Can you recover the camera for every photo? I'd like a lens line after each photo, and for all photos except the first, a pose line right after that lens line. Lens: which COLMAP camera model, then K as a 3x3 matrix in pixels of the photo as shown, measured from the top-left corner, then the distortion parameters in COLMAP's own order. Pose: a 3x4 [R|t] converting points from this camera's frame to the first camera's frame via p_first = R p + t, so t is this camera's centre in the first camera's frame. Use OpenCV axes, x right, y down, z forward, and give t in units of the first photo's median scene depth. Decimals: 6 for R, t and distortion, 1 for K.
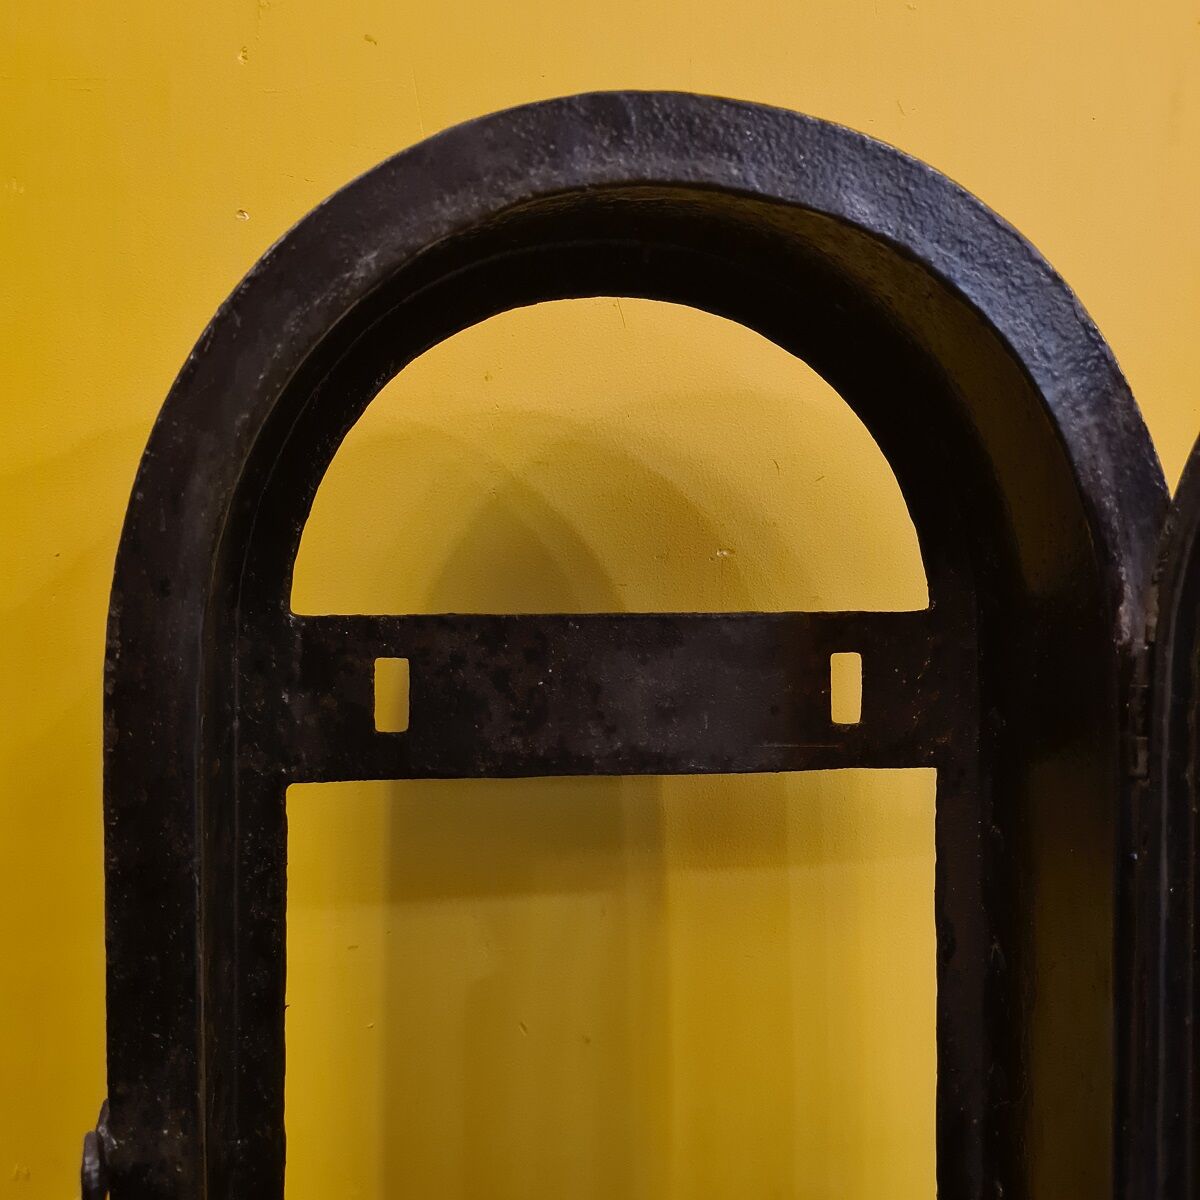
lens RADIAL K [[1224.9, 0, 587.4], [0, 1224.9, 599.8], [0, 0, 1]] dist [0.014580, 0.000000]
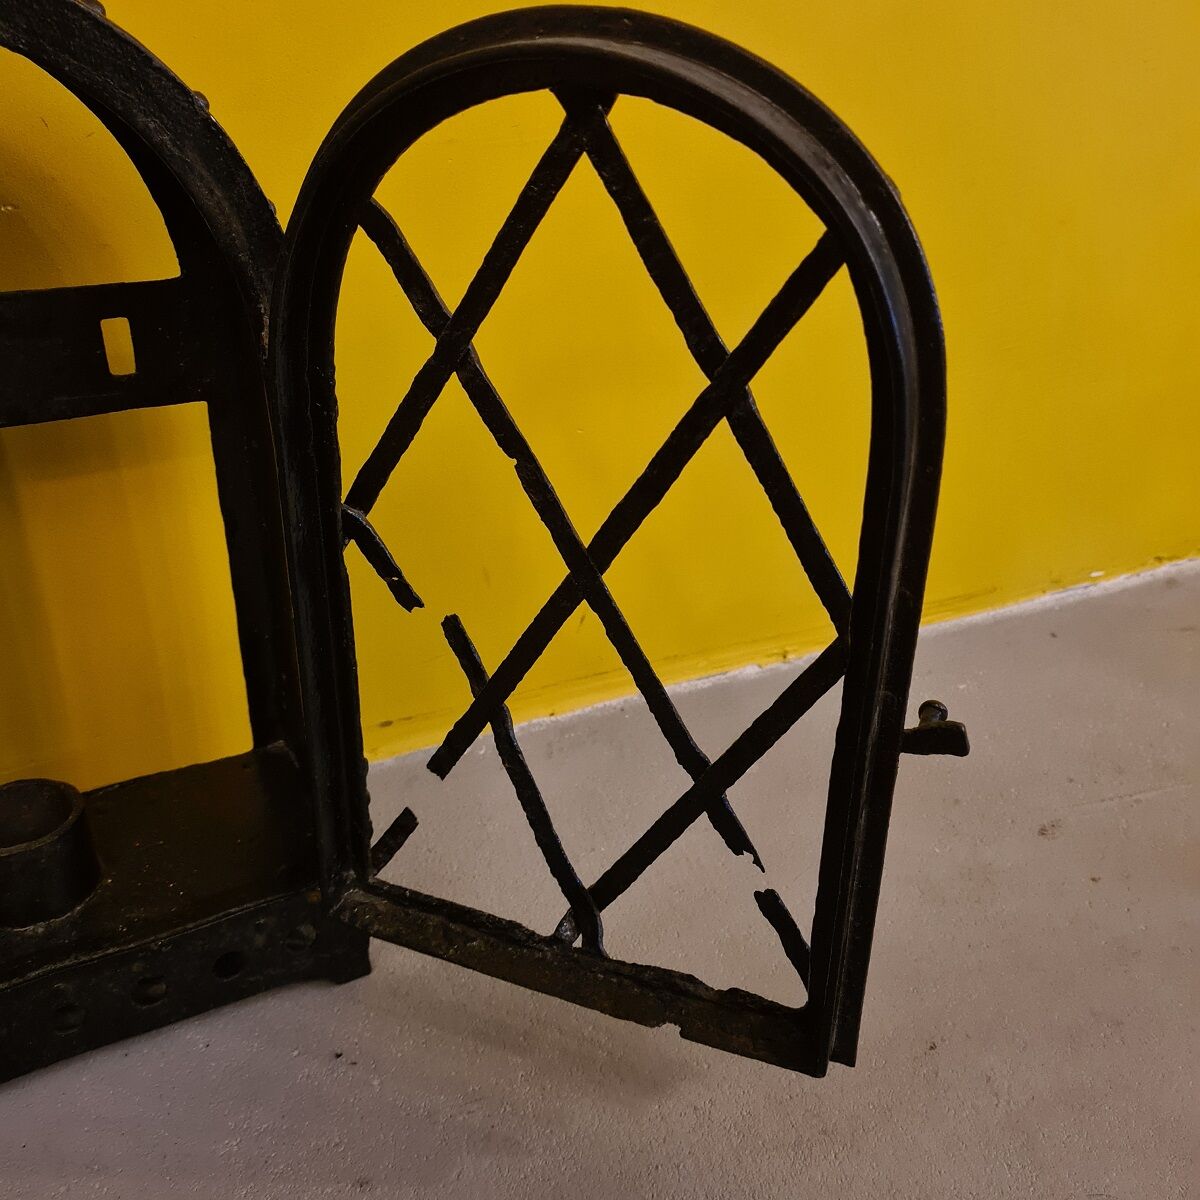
lens RADIAL K [[1224.9, 0, 625.9], [0, 1224.9, 614.7], [0, 0, 1]] dist [0.014580, 0.000000]
pose [[0.922695, -0.149395, 0.355408, 0.209583], [-0.027213, 0.894330, 0.446580, -0.263930], [-0.384569, -0.421729, 0.821128, -0.341579]]
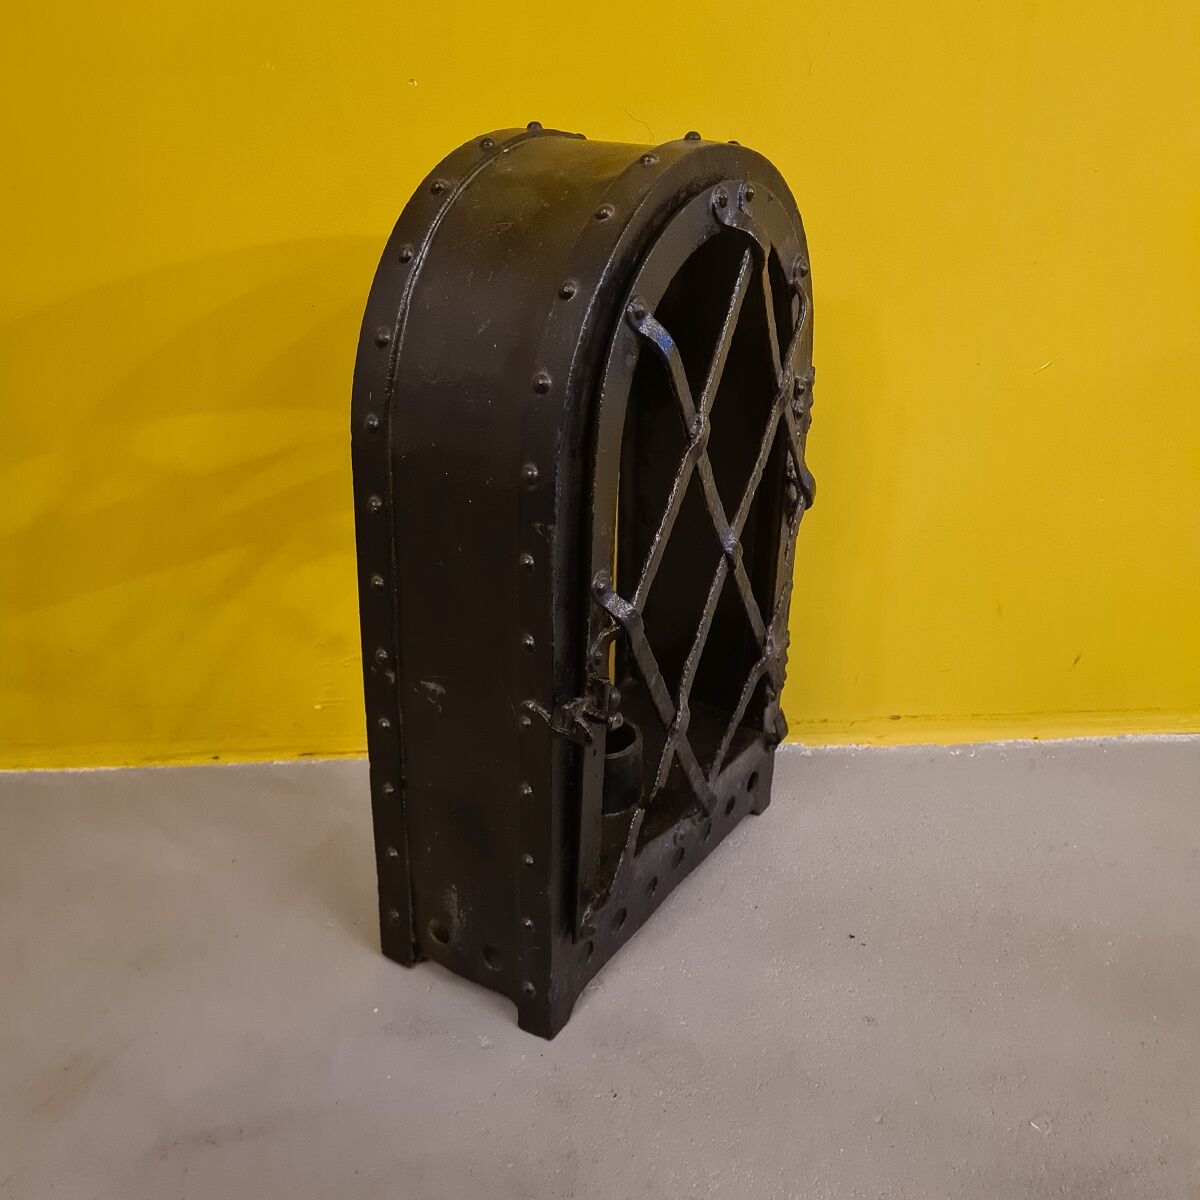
lens RADIAL K [[1224.9, 0, 592.7], [0, 1224.9, 605.2], [0, 0, 1]] dist [0.014580, 0.000000]
pose [[0.999892, 0.013590, -0.005651, -0.044033], [-0.010323, 0.921223, 0.388899, -0.351622], [0.010491, -0.388798, 0.921263, -0.774461]]
